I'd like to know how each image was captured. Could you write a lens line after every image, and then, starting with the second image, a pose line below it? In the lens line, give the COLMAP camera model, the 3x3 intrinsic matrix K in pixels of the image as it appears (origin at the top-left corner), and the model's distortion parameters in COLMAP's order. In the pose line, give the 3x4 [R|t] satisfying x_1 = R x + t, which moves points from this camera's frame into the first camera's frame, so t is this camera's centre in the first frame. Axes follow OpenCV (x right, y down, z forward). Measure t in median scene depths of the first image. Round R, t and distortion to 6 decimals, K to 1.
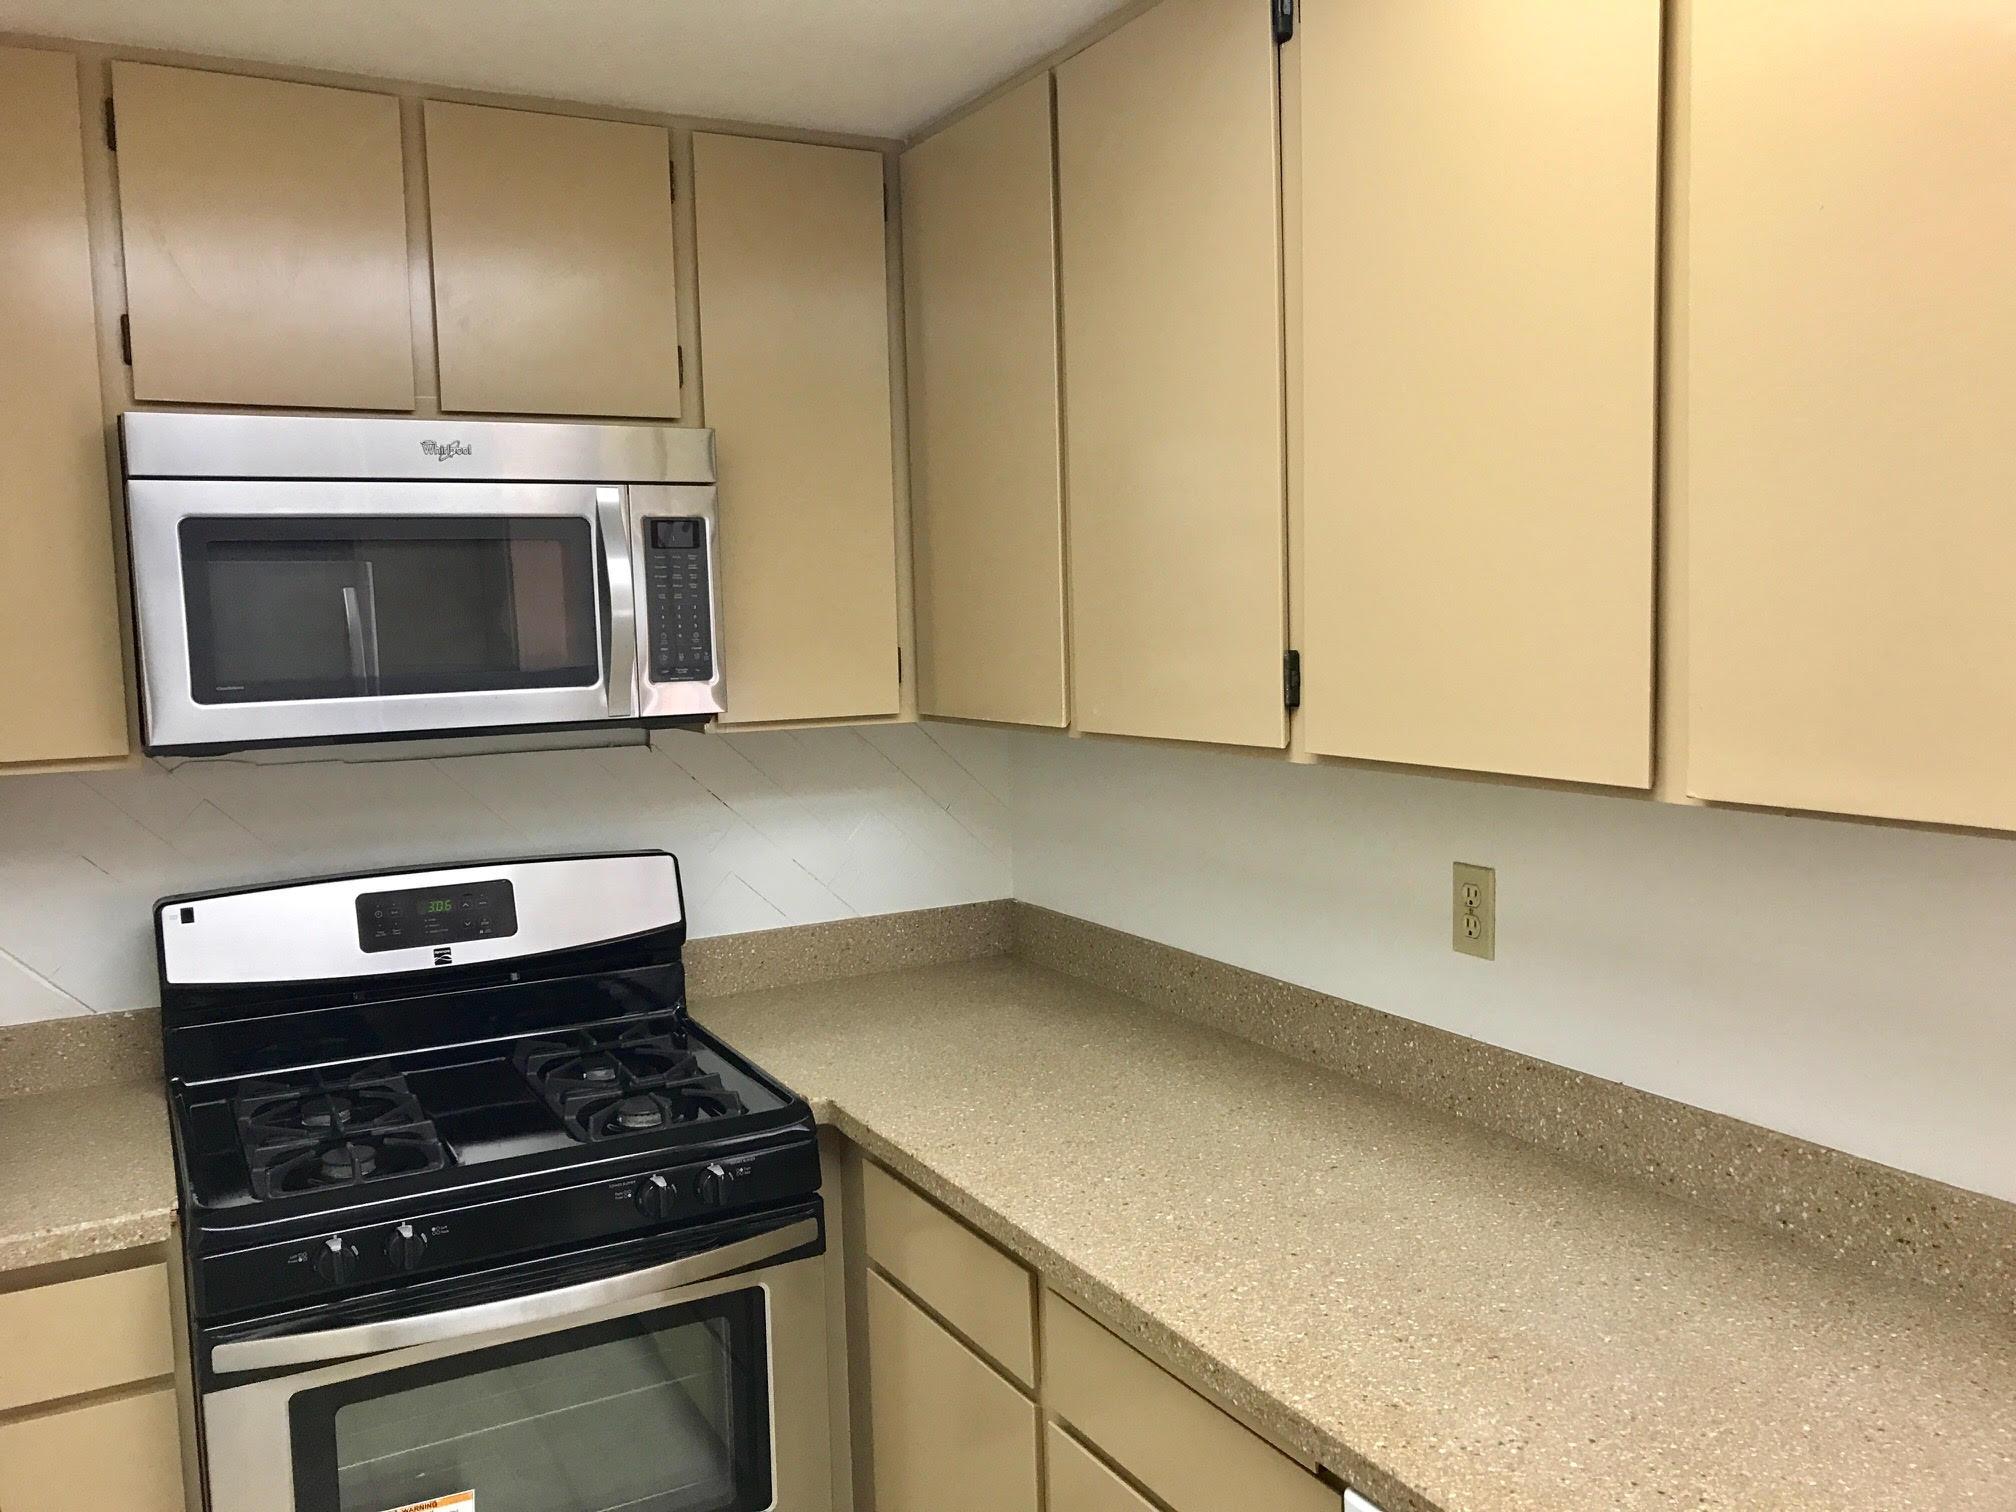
lens RADIAL K [[1641.0, 0, 1008.0], [0, 1641.0, 756.0], [0, 0, 1]] dist [0.025025, -0.015428]
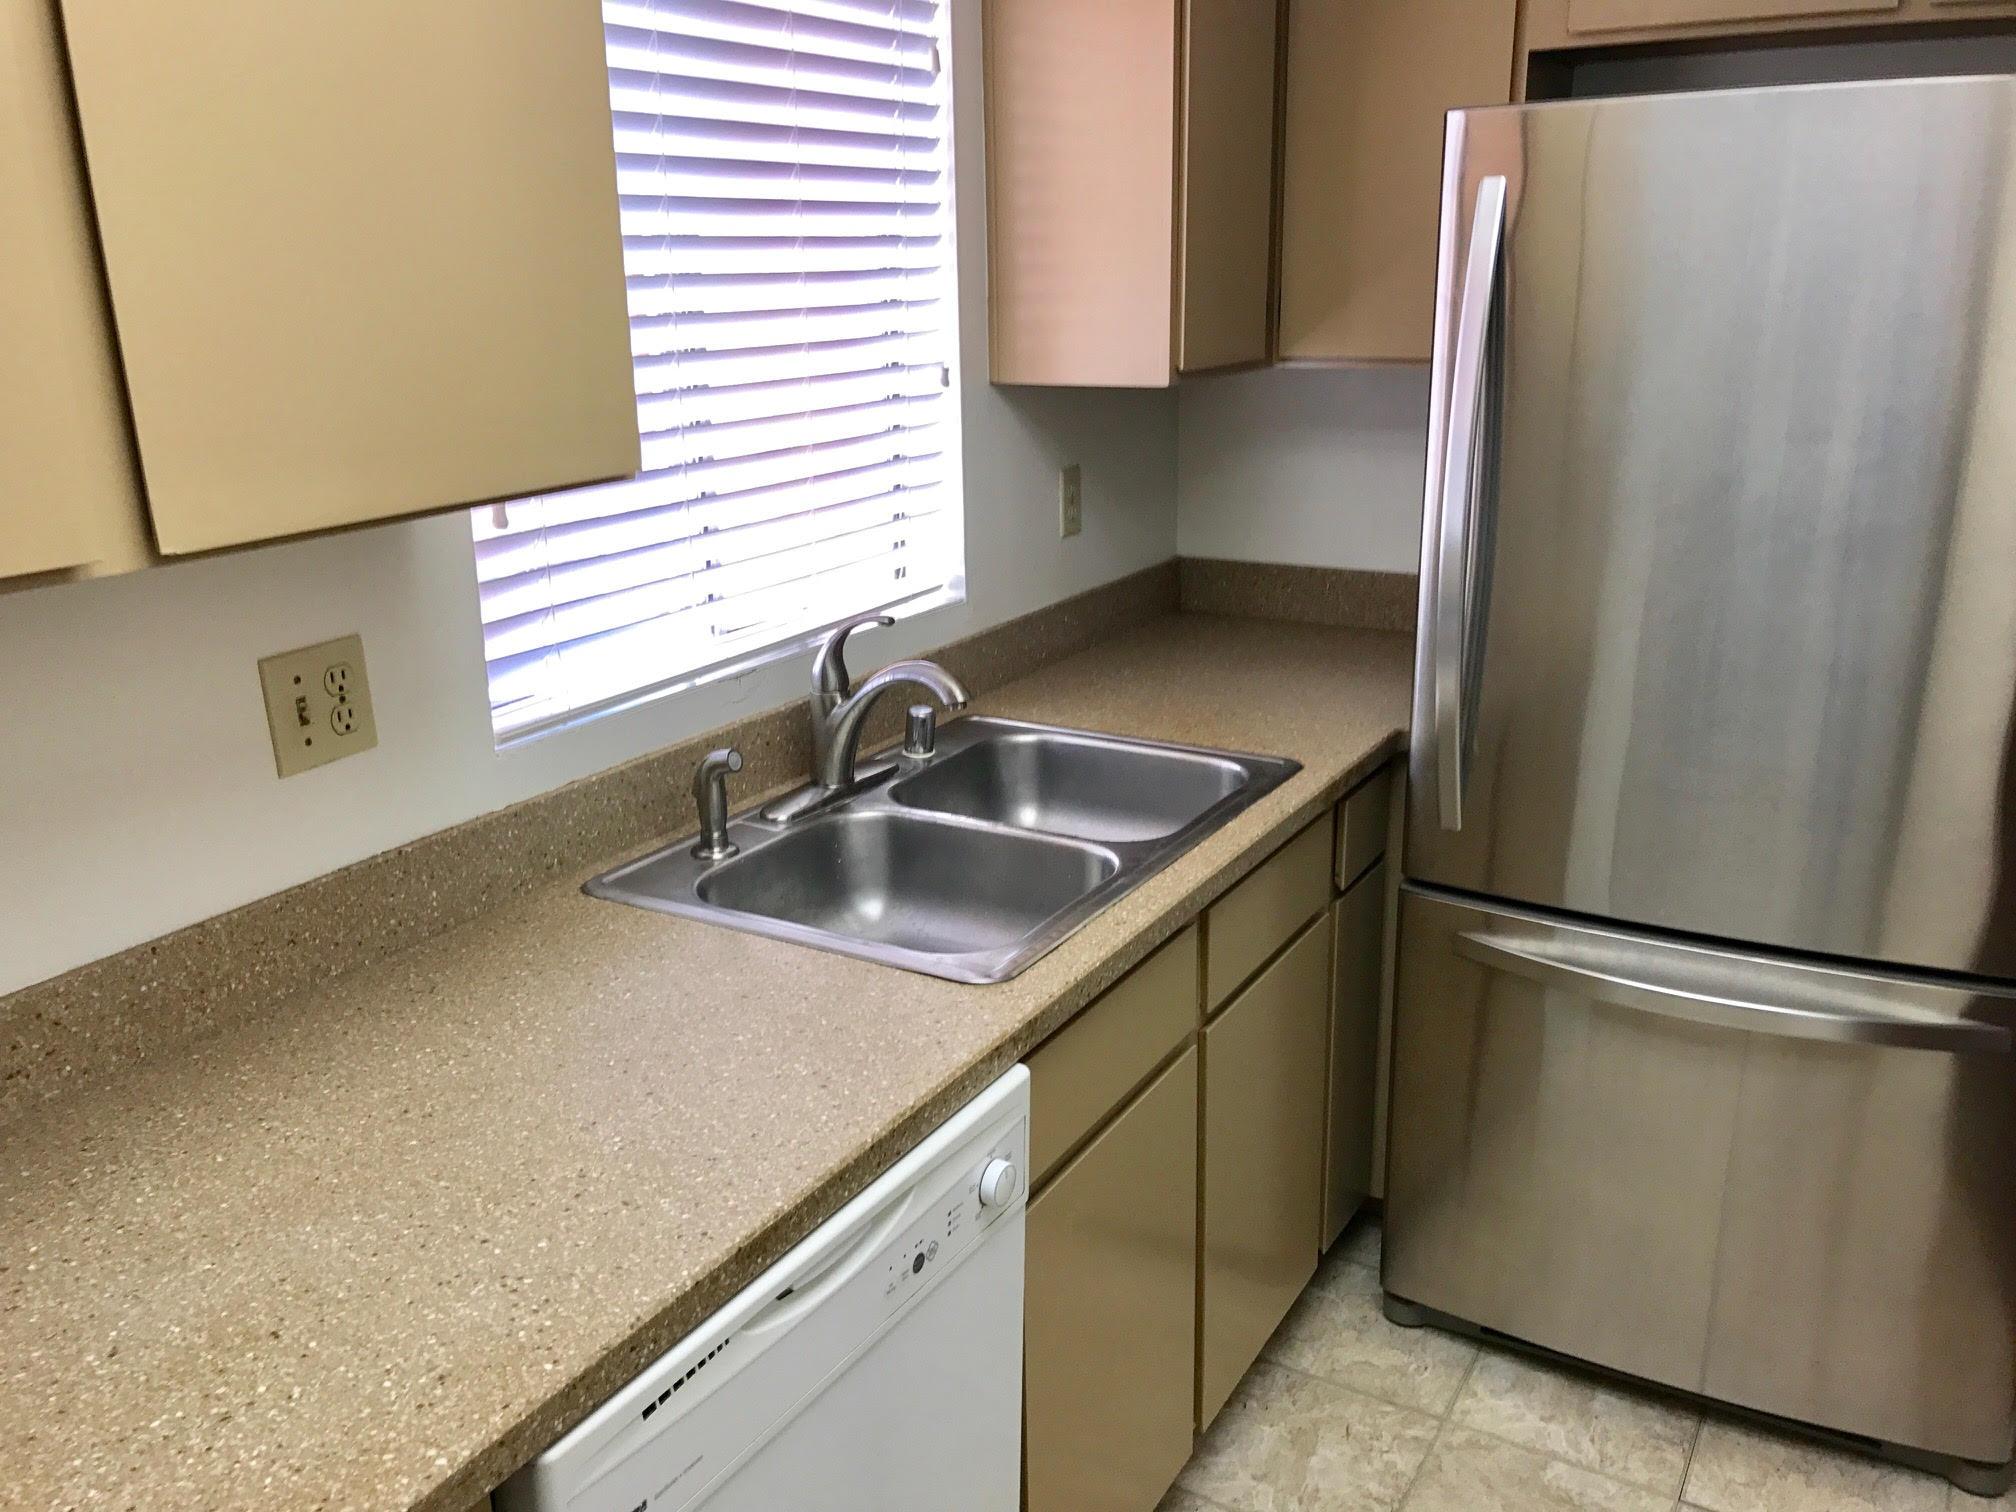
lens RADIAL K [[1641.0, 0, 1008.0], [0, 1641.0, 756.0], [0, 0, 1]] dist [0.025025, -0.015428]
pose [[-0.509795, -0.210352, 0.834183, -0.440785], [0.147674, 0.933857, 0.325735, -0.069115], [-0.847527, 0.289245, -0.445012, 1.002130]]
